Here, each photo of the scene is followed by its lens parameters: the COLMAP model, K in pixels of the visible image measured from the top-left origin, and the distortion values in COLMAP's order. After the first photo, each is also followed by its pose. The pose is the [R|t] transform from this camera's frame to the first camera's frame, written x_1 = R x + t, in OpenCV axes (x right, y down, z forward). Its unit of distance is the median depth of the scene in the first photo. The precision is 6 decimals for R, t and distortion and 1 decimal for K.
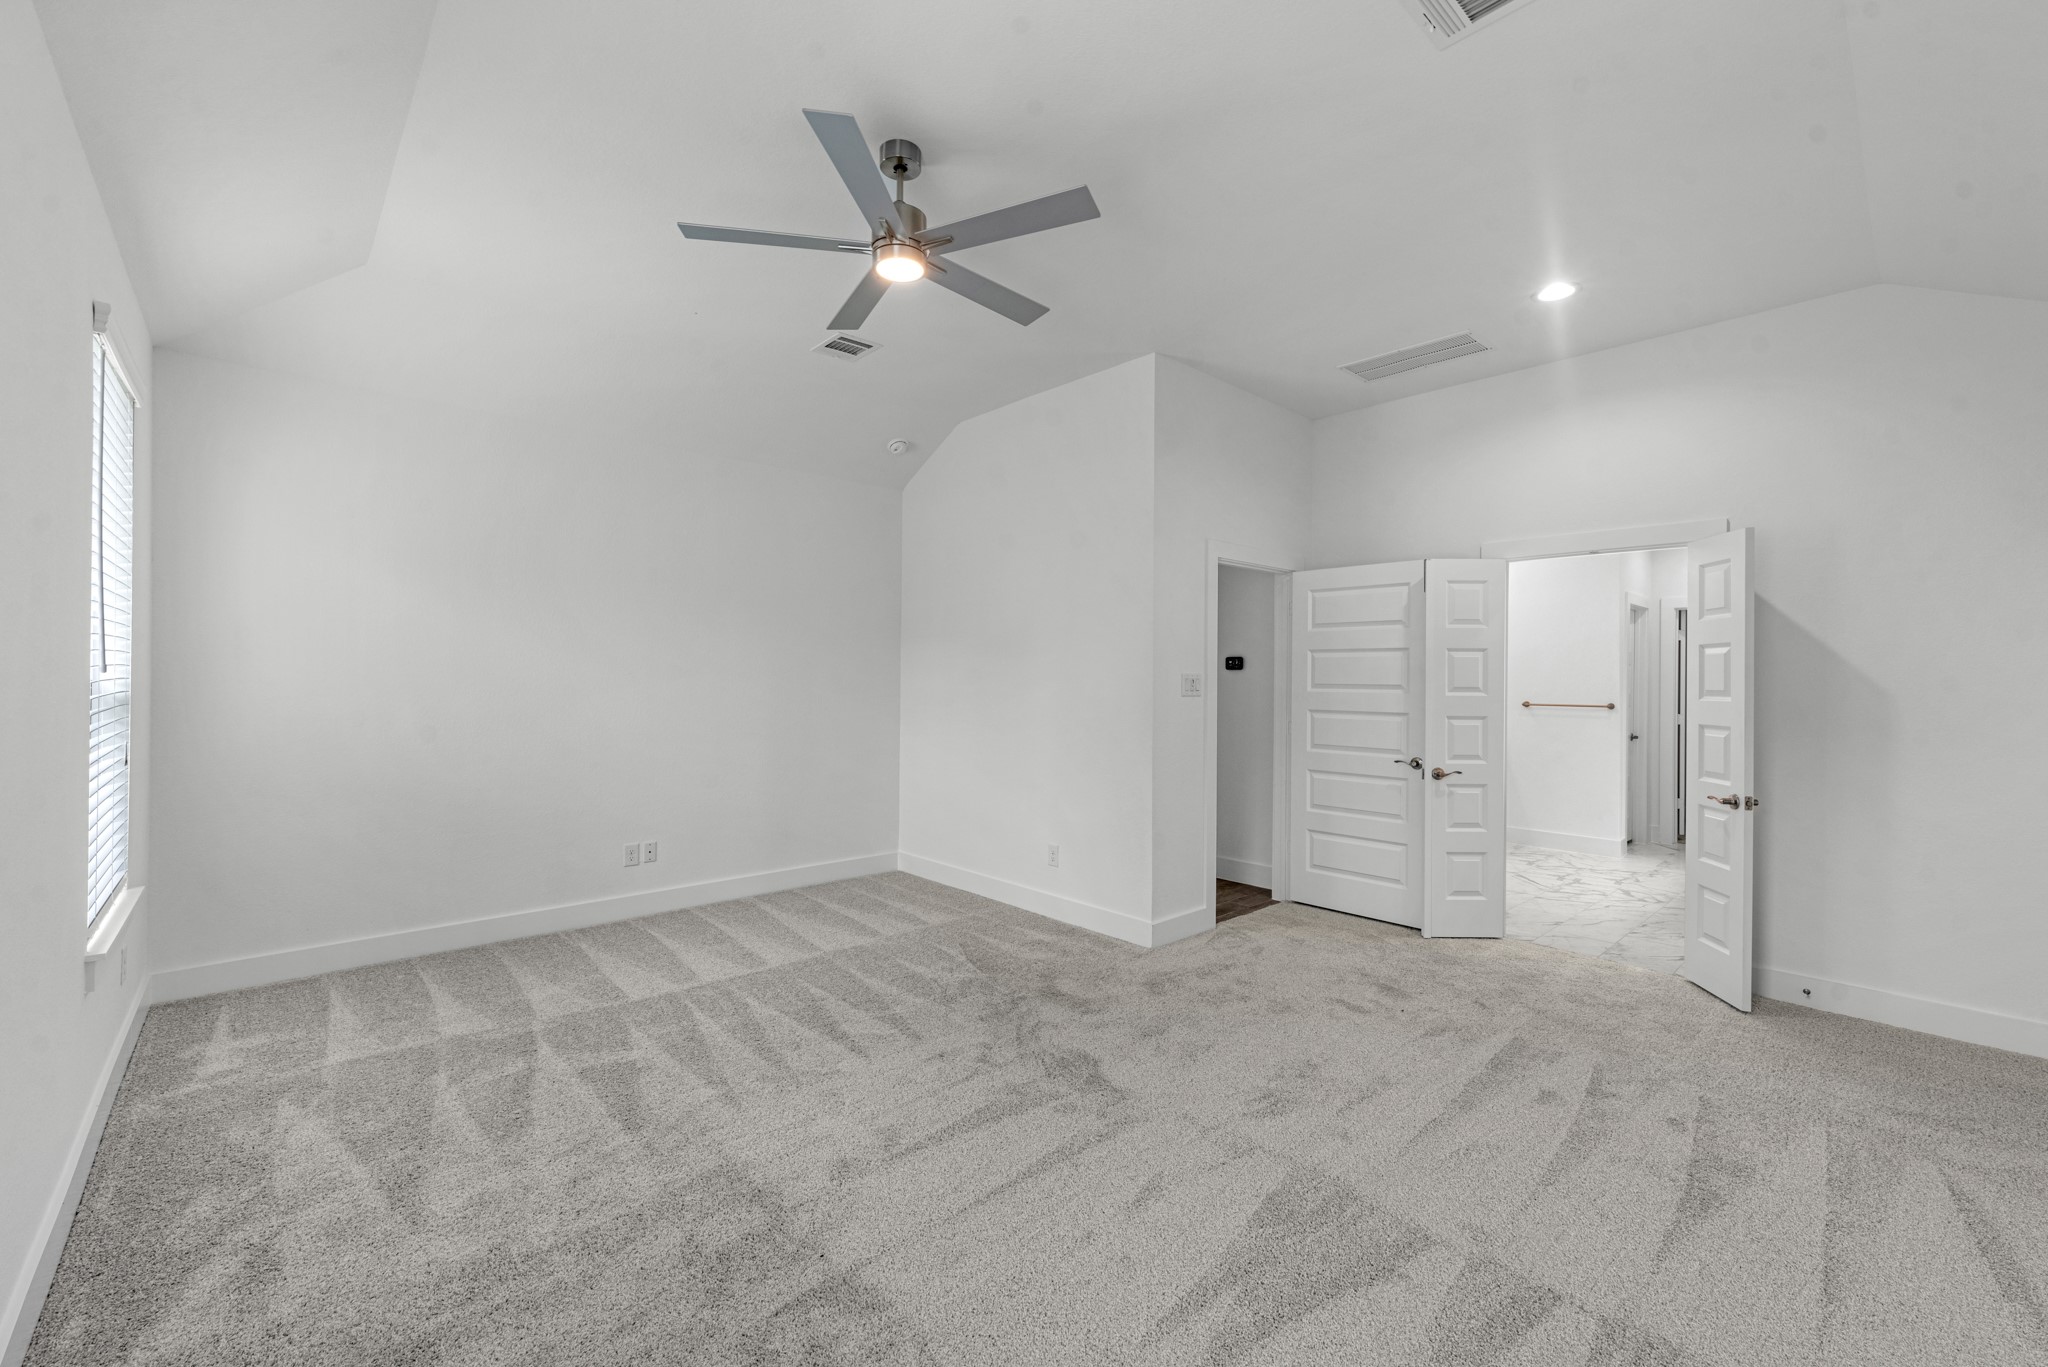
lens RADIAL K [[827.2, 0, 1018.1], [0, 827.2, 683.8], [0, 0, 1]] dist [0.007674, 0.000396]
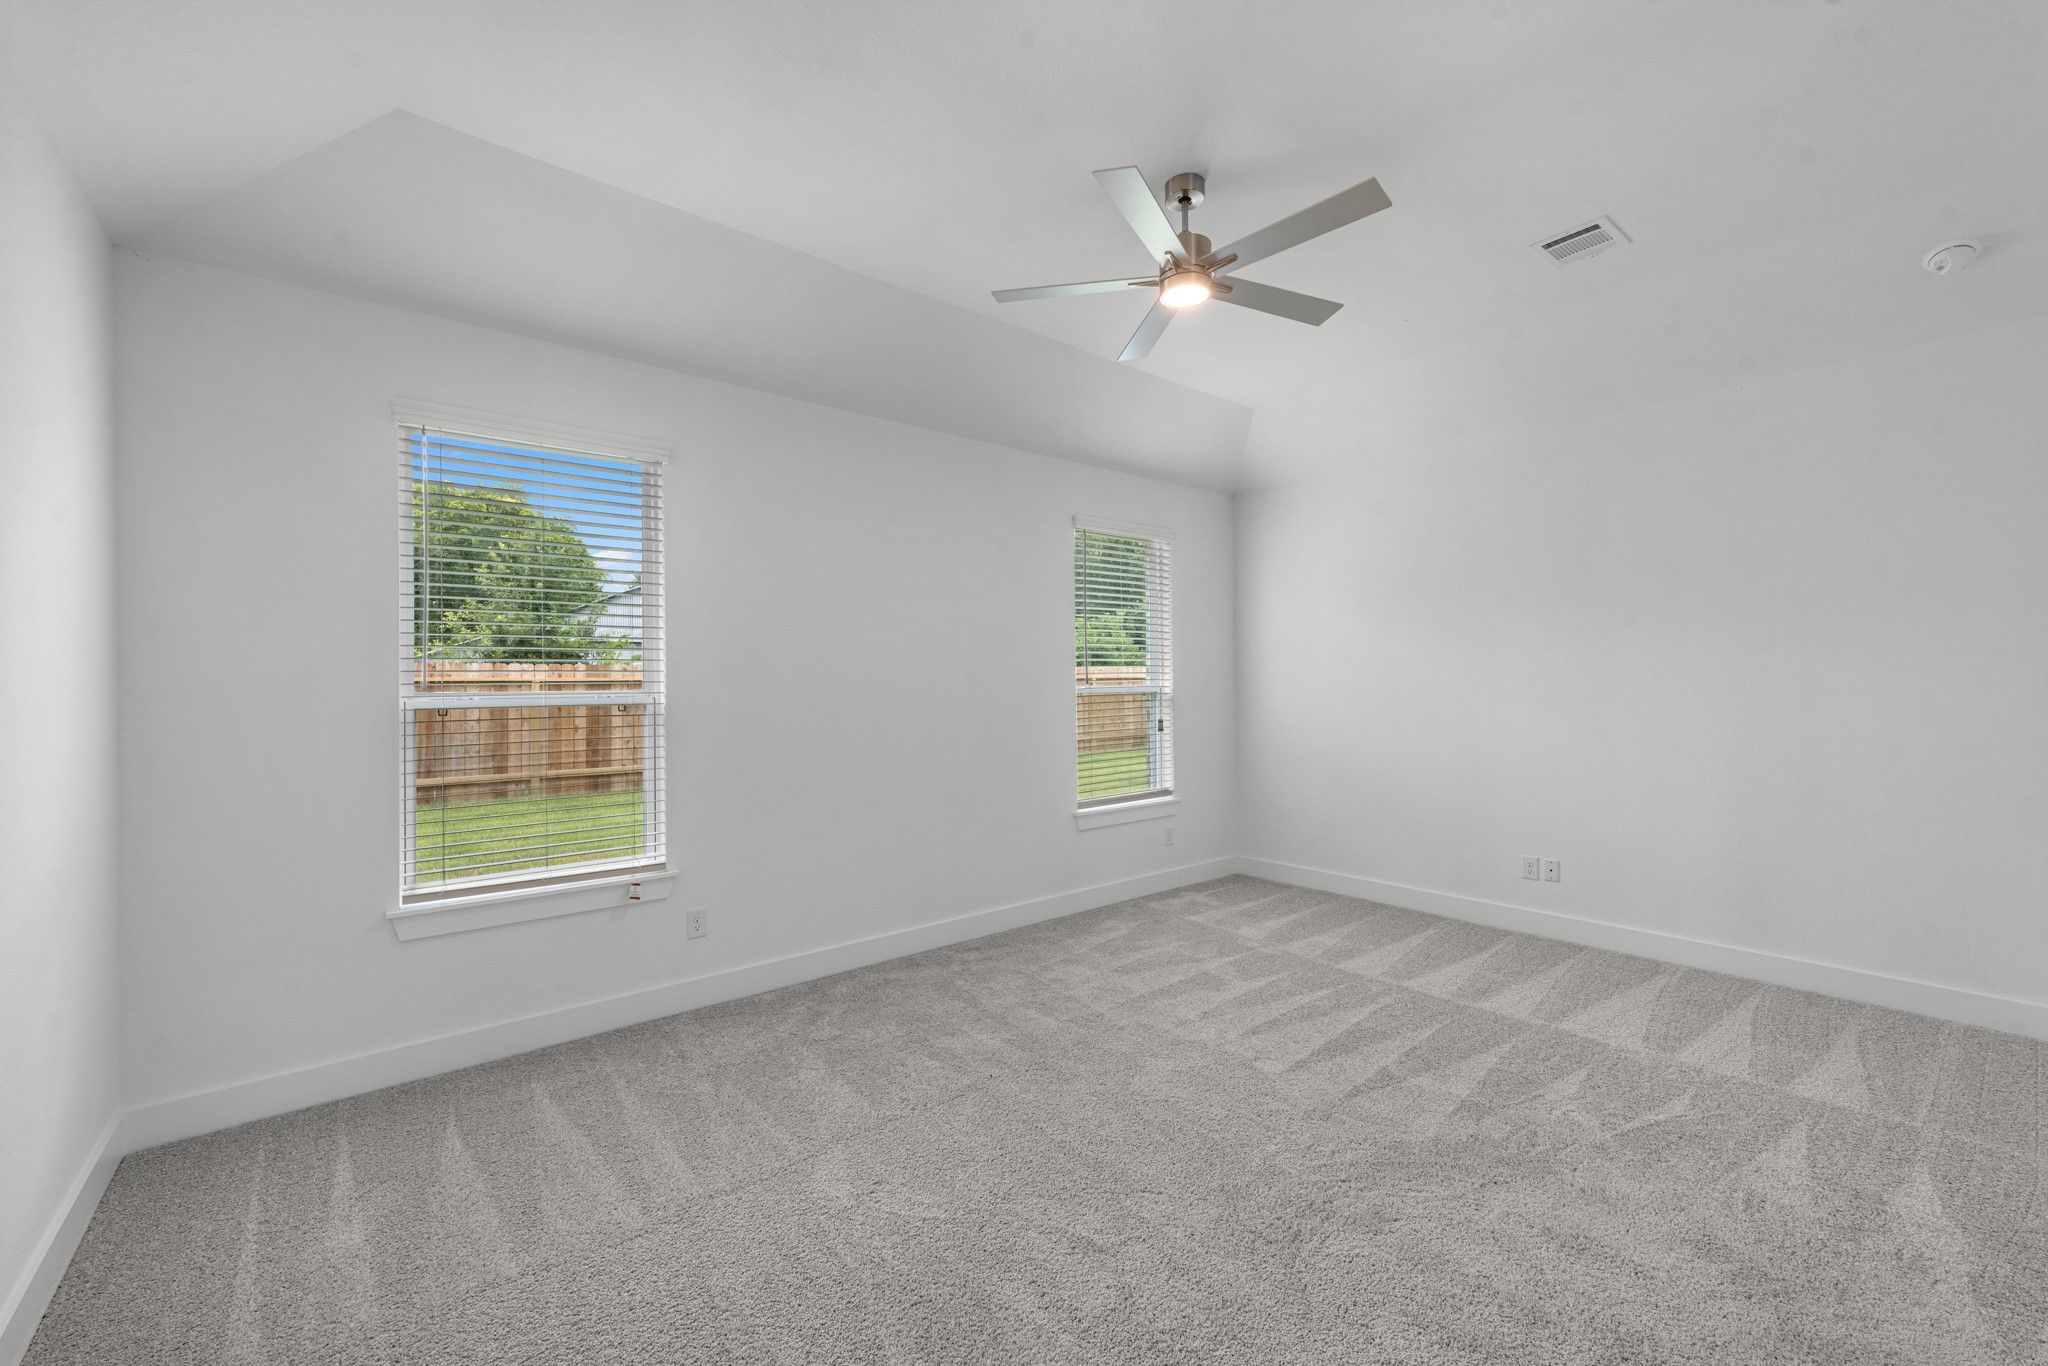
lens RADIAL K [[827.2, 0, 1026.7], [0, 827.2, 688.5], [0, 0, 1]] dist [0.007674, 0.000396]
pose [[-0.049305, -0.004432, -0.998774, 0.624403], [0.000020, 0.999990, -0.004438, 0.007390], [0.998784, -0.000239, -0.049305, 0.581092]]
